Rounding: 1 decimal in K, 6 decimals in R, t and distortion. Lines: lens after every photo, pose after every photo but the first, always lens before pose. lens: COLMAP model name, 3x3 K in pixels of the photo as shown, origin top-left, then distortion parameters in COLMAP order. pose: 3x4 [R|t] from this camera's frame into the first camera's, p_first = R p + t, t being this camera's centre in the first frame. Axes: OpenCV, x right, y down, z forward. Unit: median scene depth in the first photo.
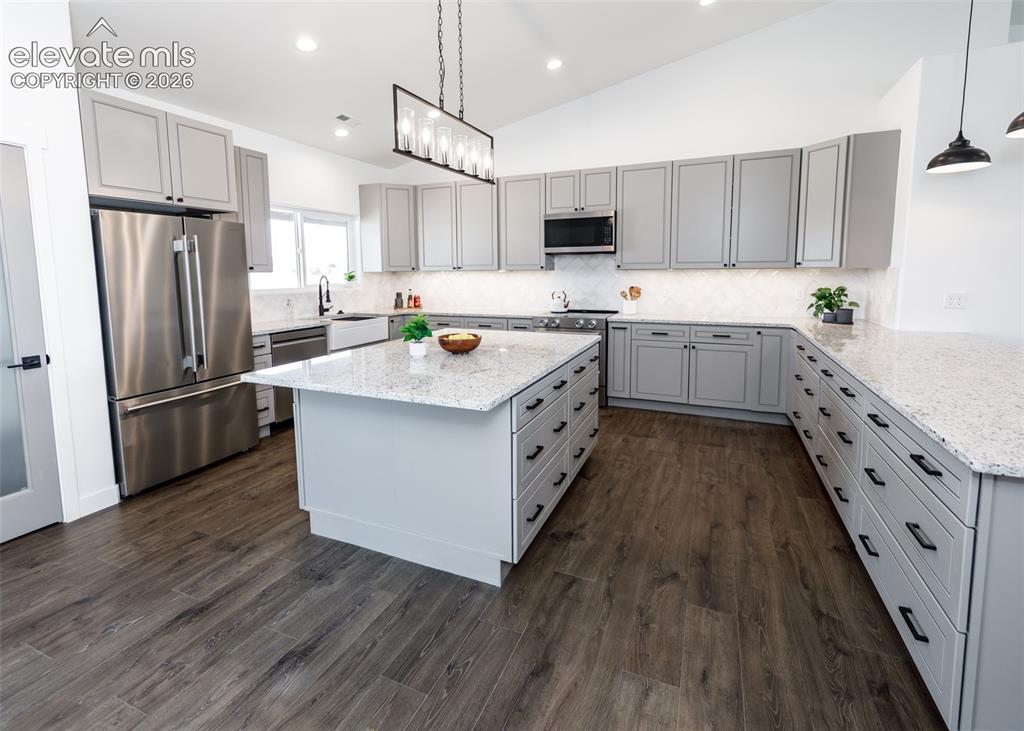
lens RADIAL K [[434.9, 0, 503.4], [0, 434.9, 321.9], [0, 0, 1]] dist [0.003695, -0.000147]
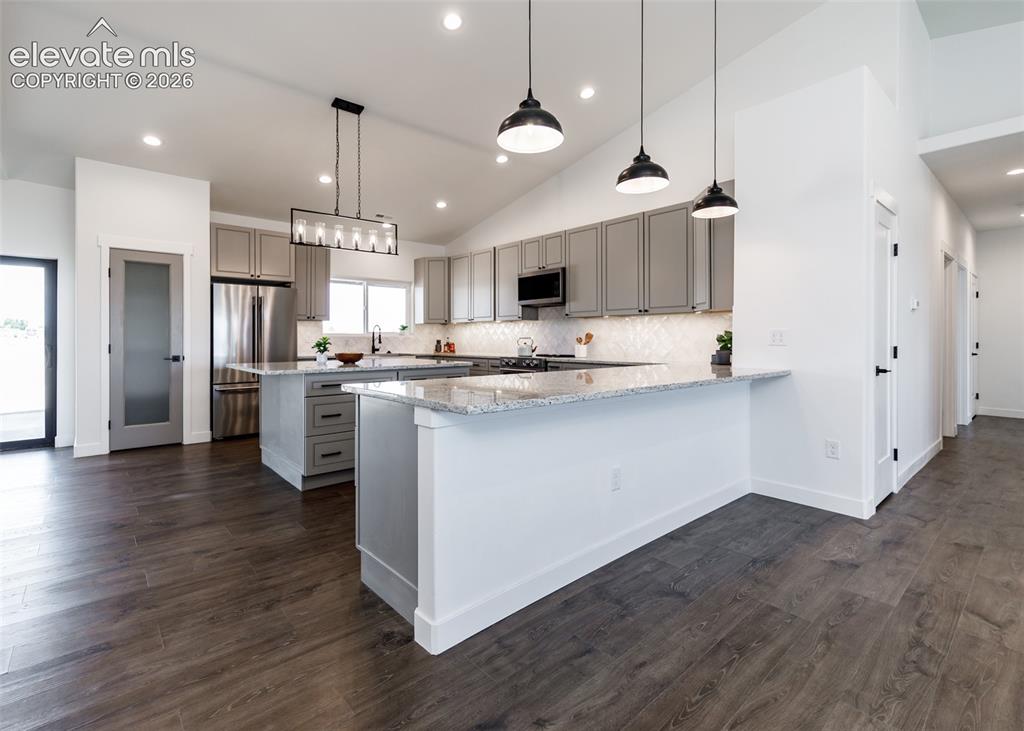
lens RADIAL K [[434.9, 0, 492.6], [0, 434.9, 349.5], [0, 0, 1]] dist [0.003695, -0.000147]
pose [[0.906515, 0.022144, -0.421592, 0.677775], [-0.058948, 0.995480, -0.074464, 0.071381], [0.418037, 0.092355, 0.903723, -0.132477]]
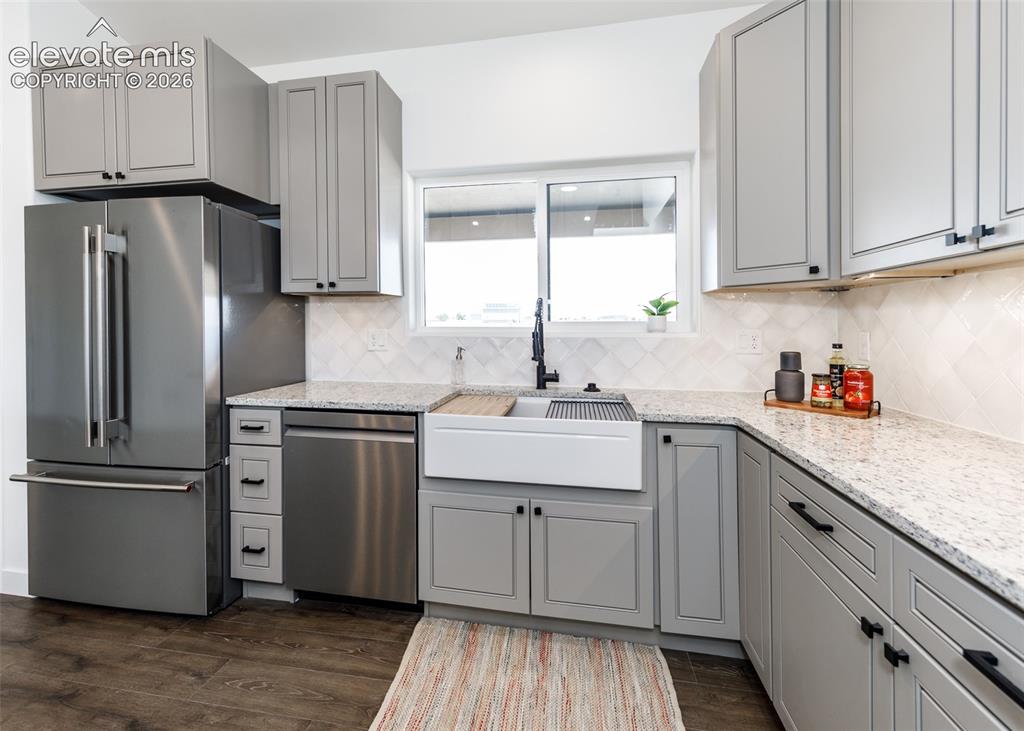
lens RADIAL K [[452.1, 0, 496.9], [0, 452.1, 327.9], [0, 0, 1]] dist [0.005569, 0.001129]
pose [[0.240723, 0.013409, -0.970501, 0.039220], [-0.114323, 0.993336, -0.014632, -0.085900], [0.963837, 0.114473, 0.240652, 1.093665]]
